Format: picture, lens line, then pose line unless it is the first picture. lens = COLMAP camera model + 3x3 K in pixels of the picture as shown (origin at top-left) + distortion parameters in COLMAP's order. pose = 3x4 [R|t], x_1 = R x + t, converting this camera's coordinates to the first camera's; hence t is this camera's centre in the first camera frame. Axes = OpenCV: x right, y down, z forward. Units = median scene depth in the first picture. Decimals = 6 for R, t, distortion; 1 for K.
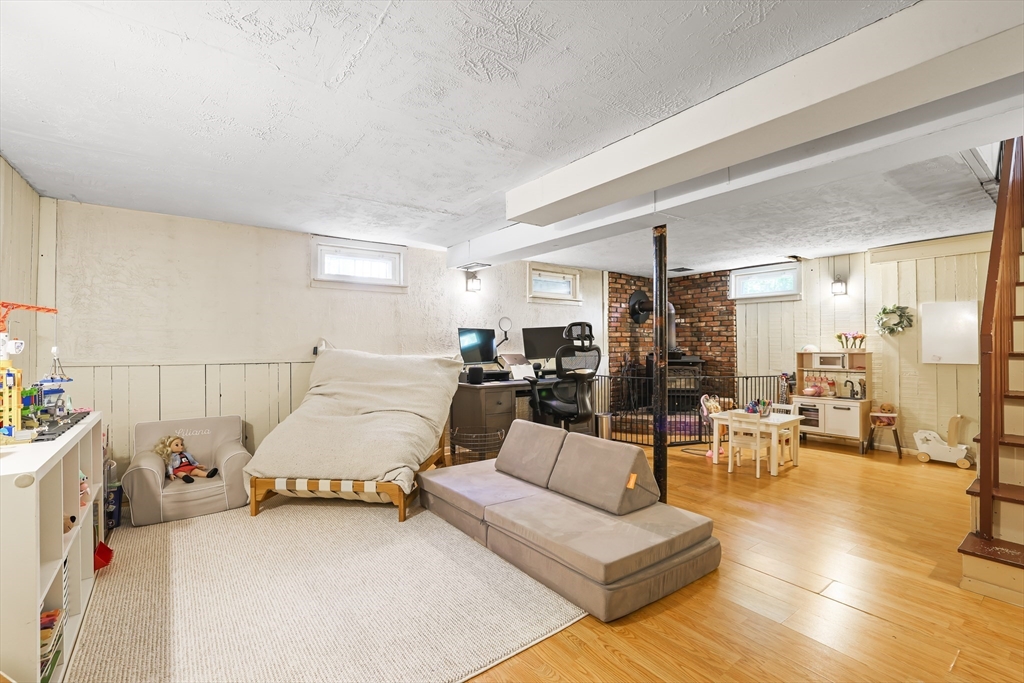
lens RADIAL K [[442.2, 0, 512.0], [0, 442.2, 346.2], [0, 0, 1]] dist [0.003345, 0.000181]
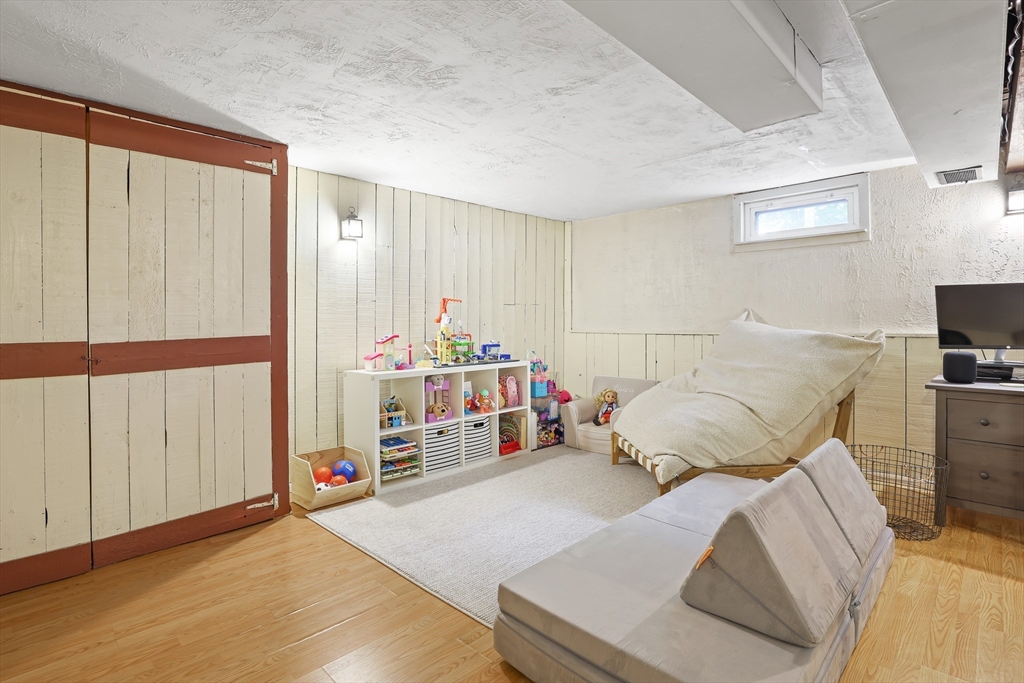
lens RADIAL K [[504.9, 0, 513.1], [0, 504.9, 320.7], [0, 0, 1]] dist [-0.004873, 0.000069]
pose [[0.204374, 0.000711, -0.978893, 0.577271], [0.005688, 0.999982, 0.001914, 0.001395], [0.978876, -0.005959, 0.204366, 0.417575]]
